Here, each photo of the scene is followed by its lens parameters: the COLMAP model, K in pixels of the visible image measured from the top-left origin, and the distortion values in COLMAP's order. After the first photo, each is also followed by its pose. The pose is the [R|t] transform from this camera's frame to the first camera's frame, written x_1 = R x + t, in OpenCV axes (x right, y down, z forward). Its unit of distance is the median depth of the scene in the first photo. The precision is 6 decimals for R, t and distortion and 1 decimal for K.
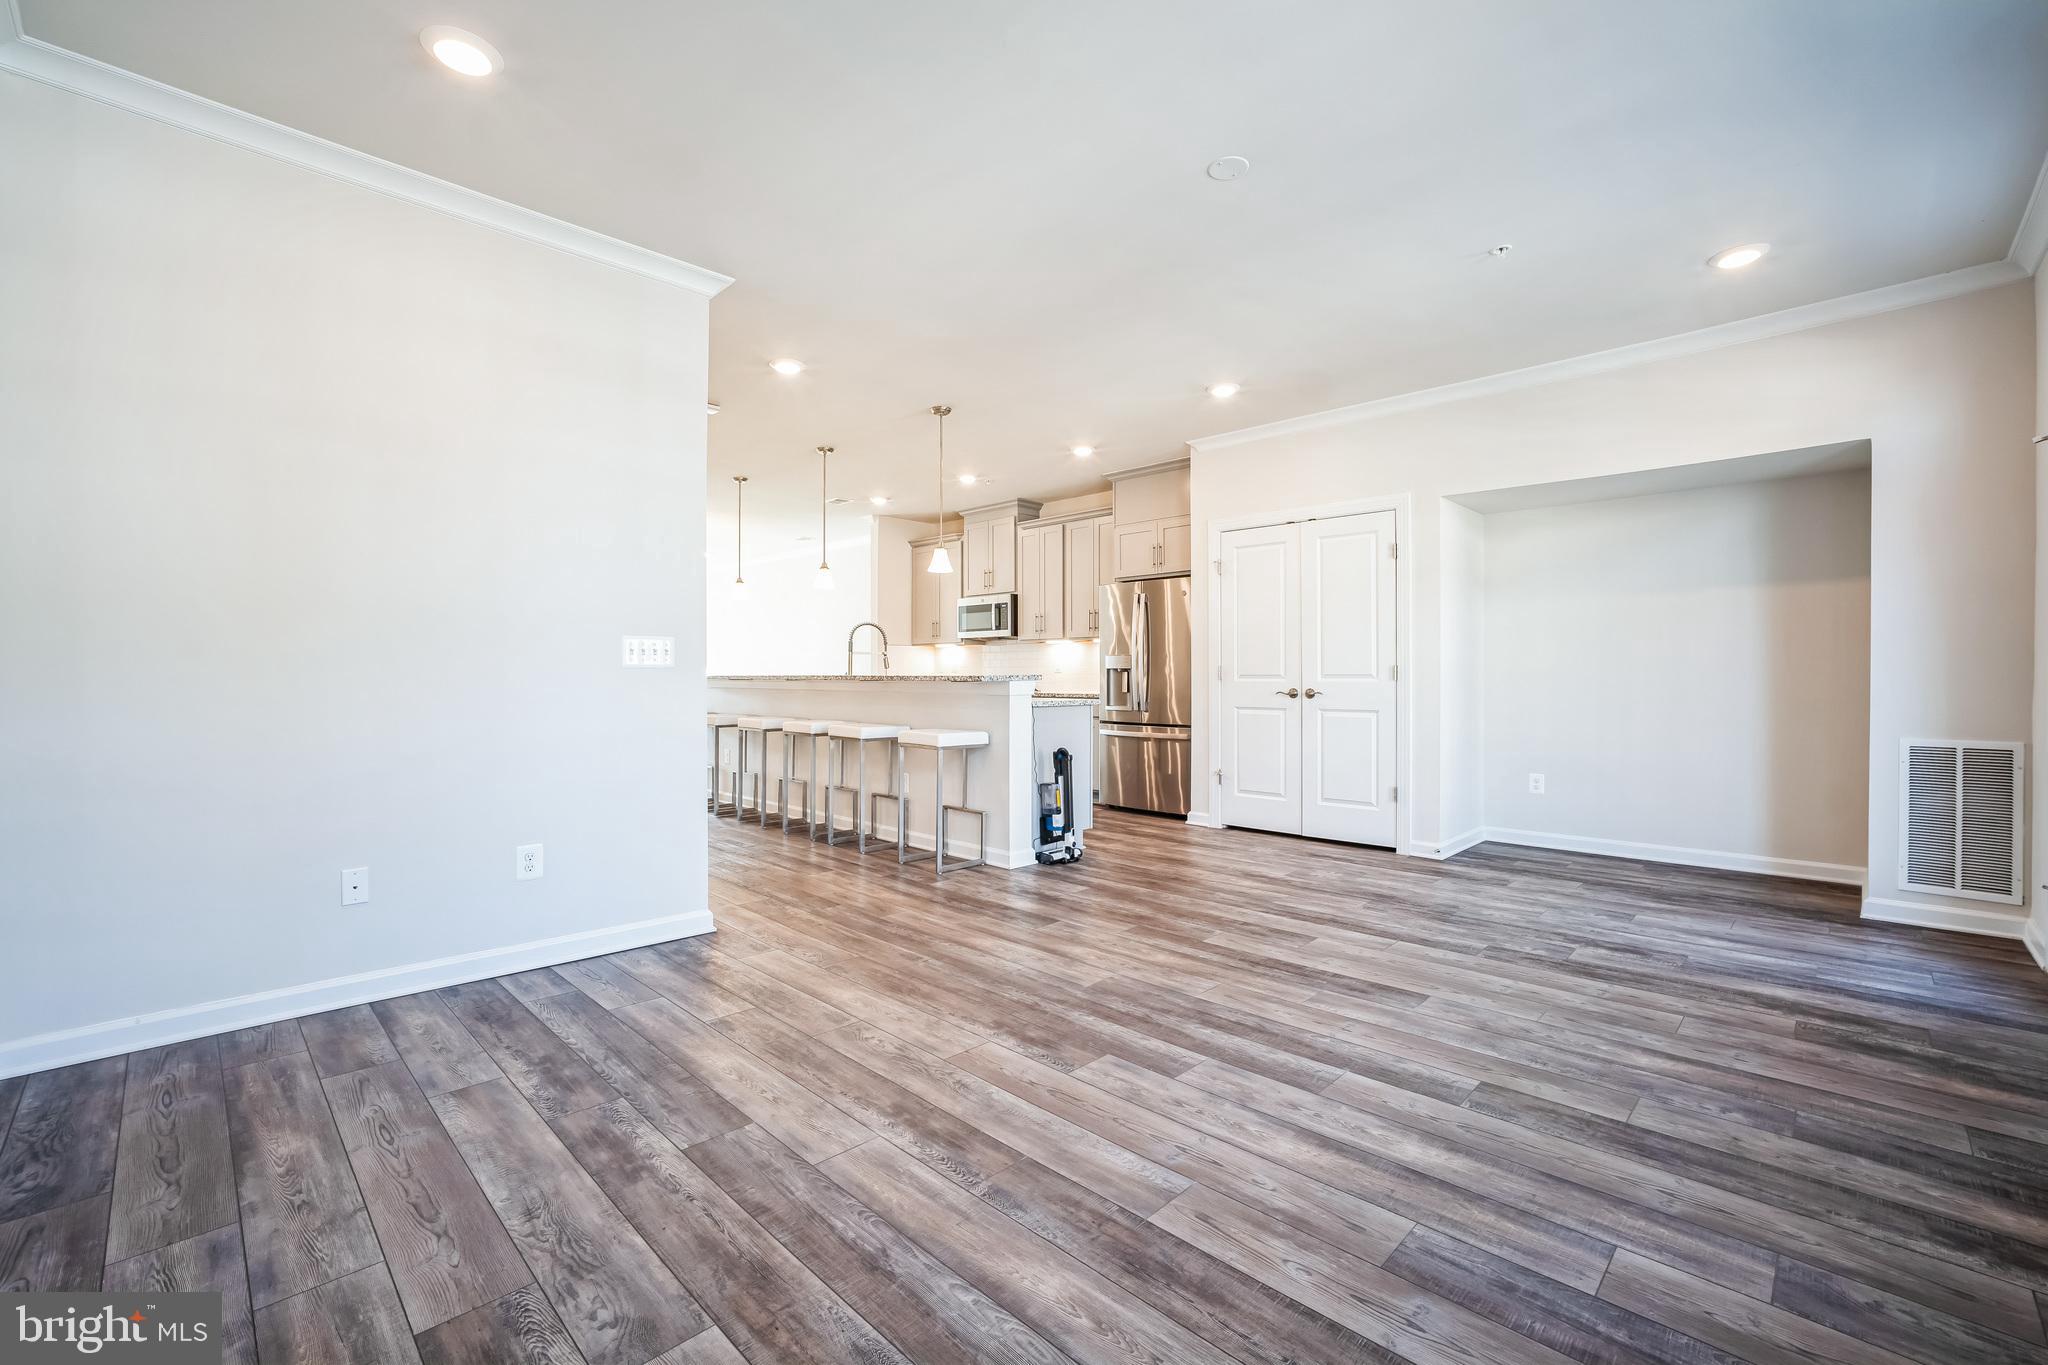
lens RADIAL K [[877.6, 0, 992.0], [0, 877.6, 685.5], [0, 0, 1]] dist [-0.030514, 0.009639]
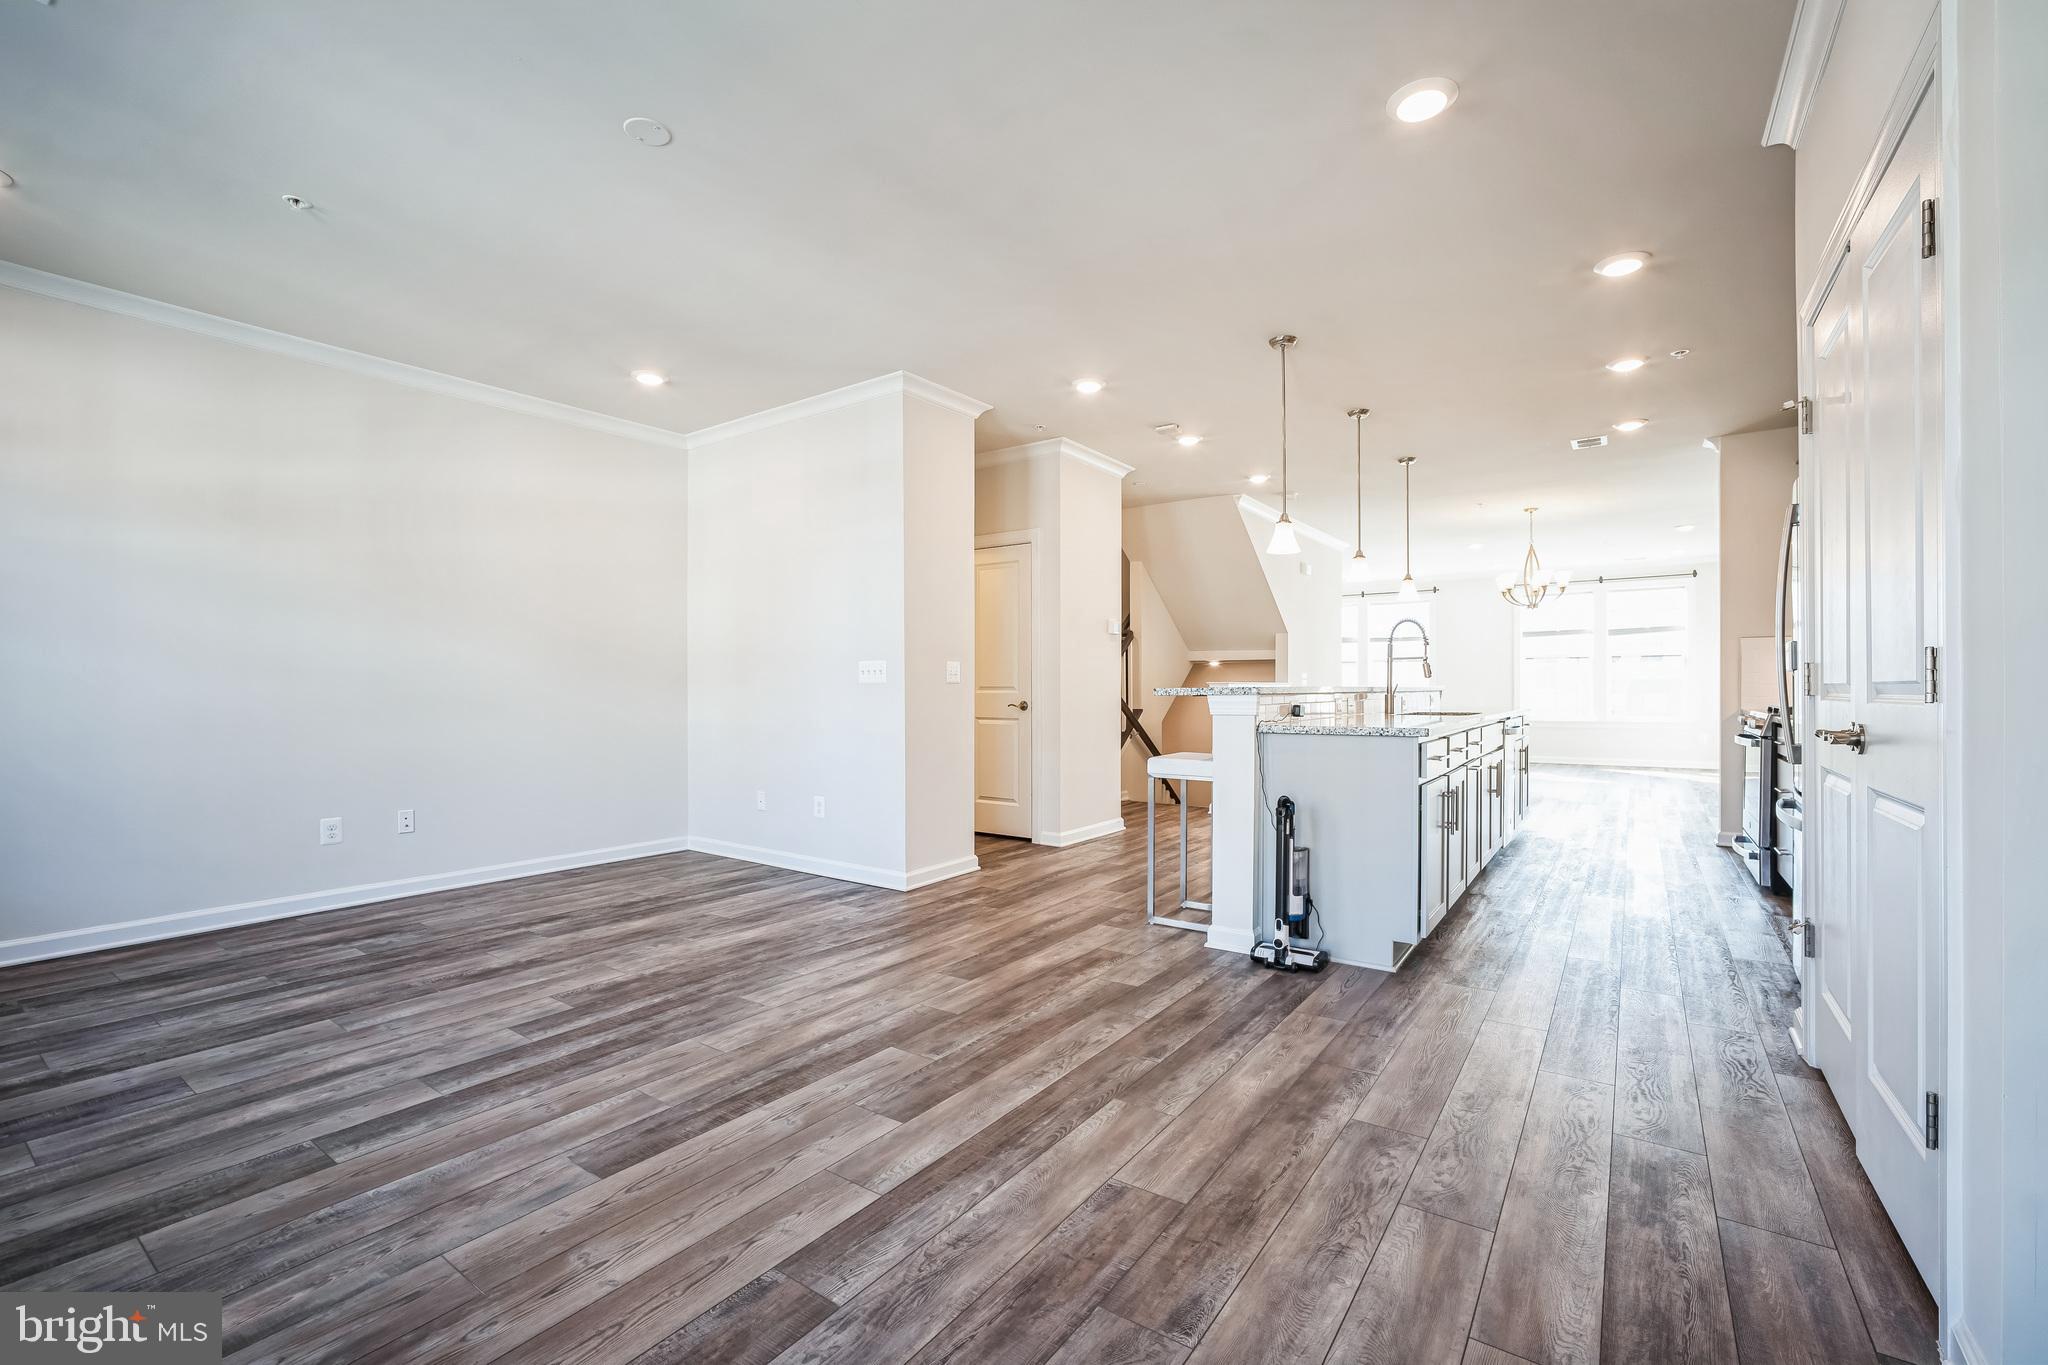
lens RADIAL K [[877.6, 0, 1038.3], [0, 877.6, 675.7], [0, 0, 1]] dist [-0.030514, 0.009639]
pose [[0.179164, -0.016122, -0.983687, 1.099059], [-0.008466, 0.999803, -0.017928, -0.008492], [0.983783, 0.011539, 0.178992, 1.095430]]
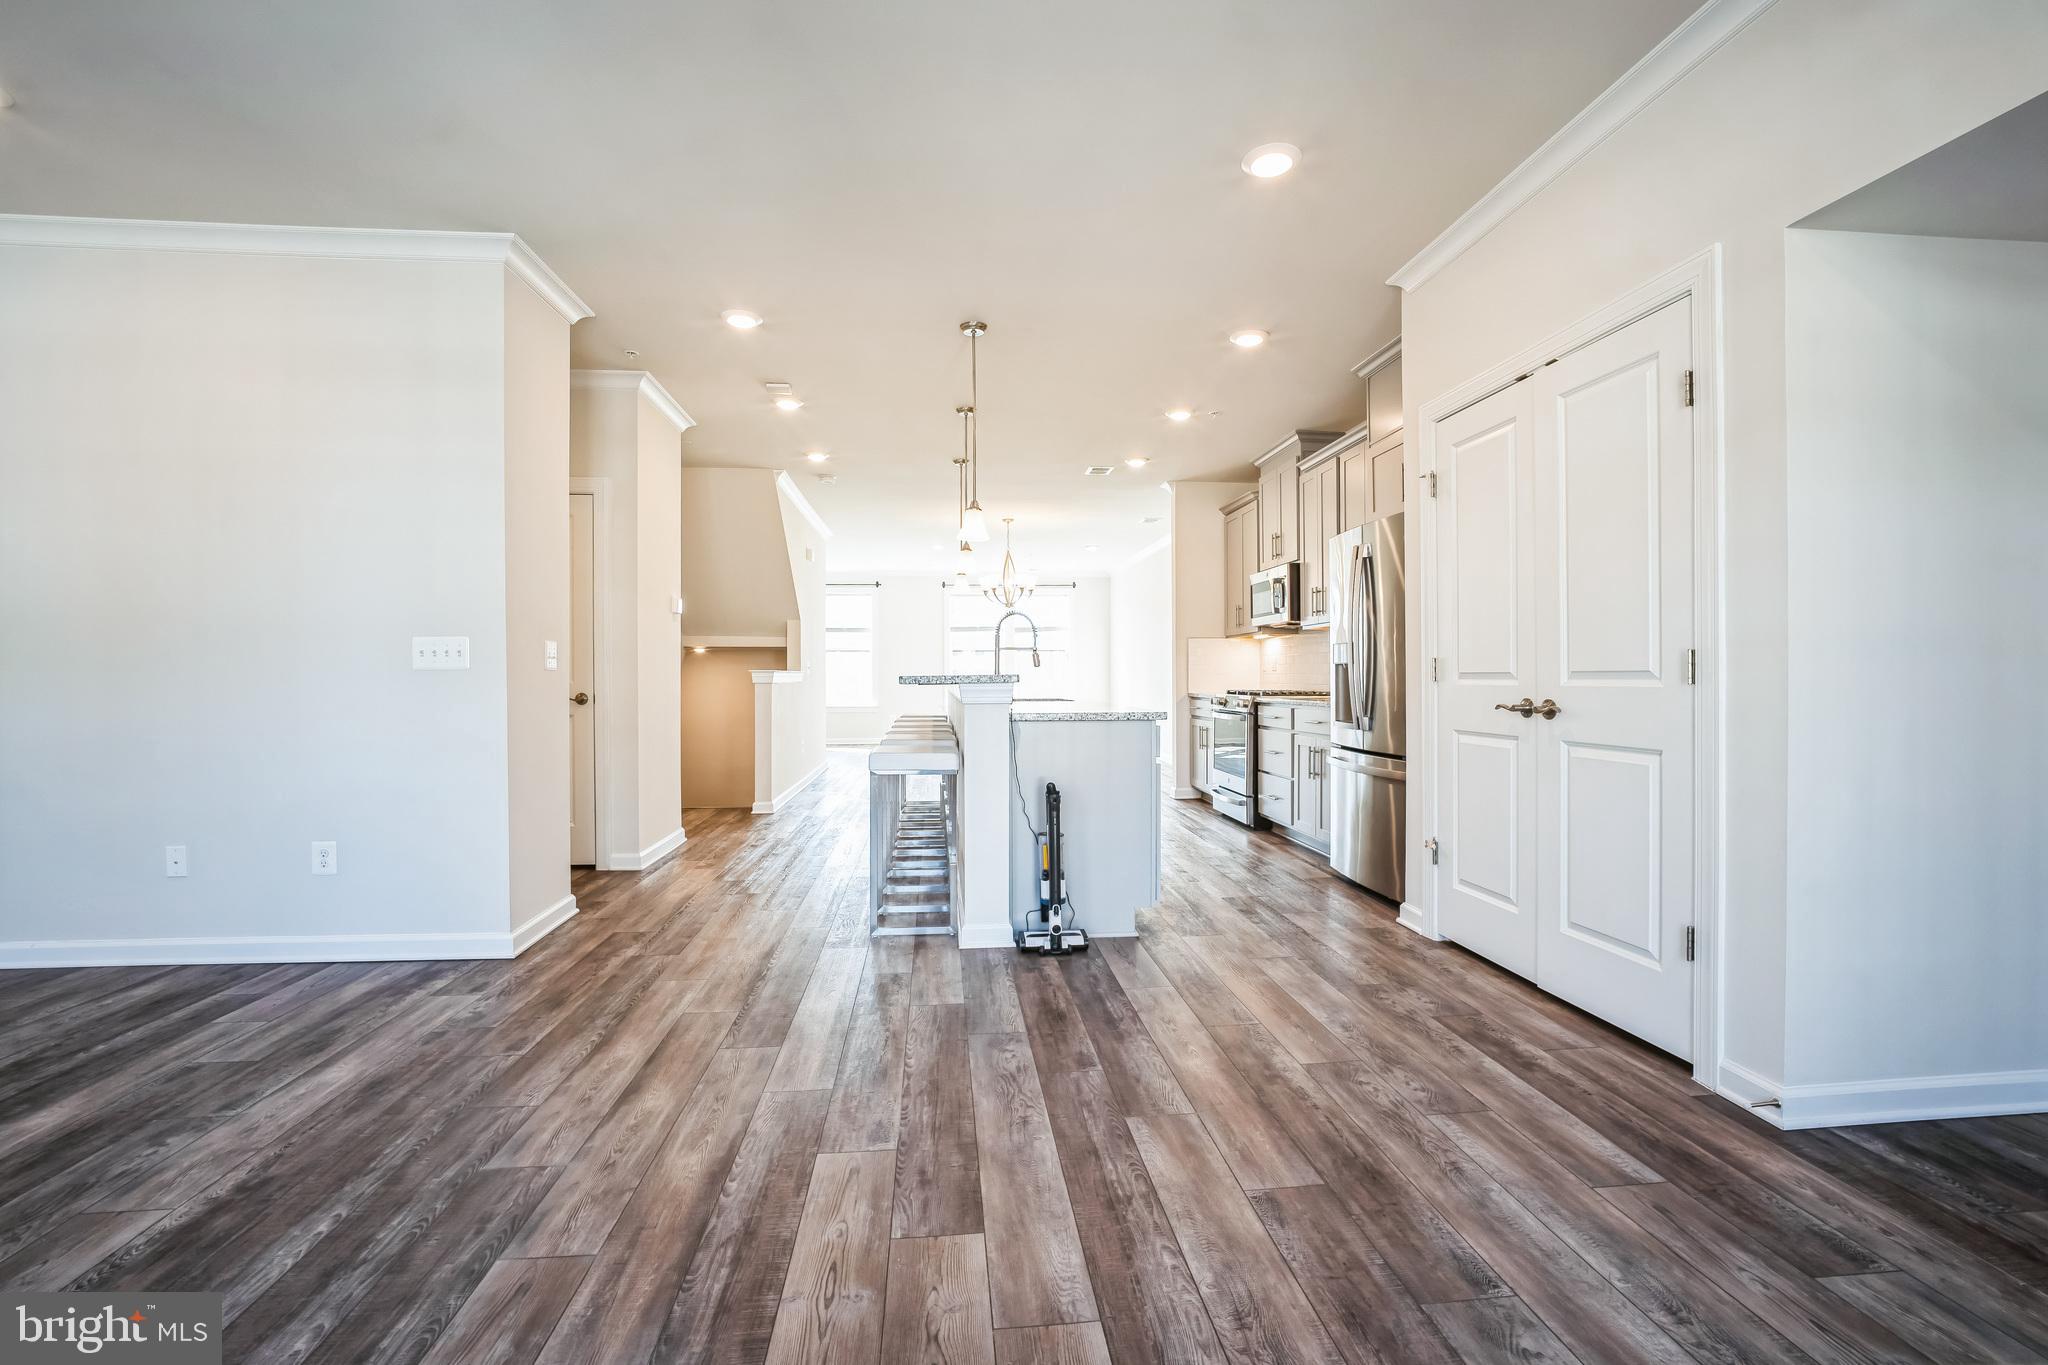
lens RADIAL K [[877.6, 0, 1031.1], [0, 877.6, 691.3], [0, 0, 1]] dist [-0.030514, 0.009639]
pose [[0.776180, 0.008364, -0.630456, 0.768470], [-0.002795, 0.999948, 0.009825, -0.009147], [0.630505, -0.005864, 0.776163, 0.729305]]
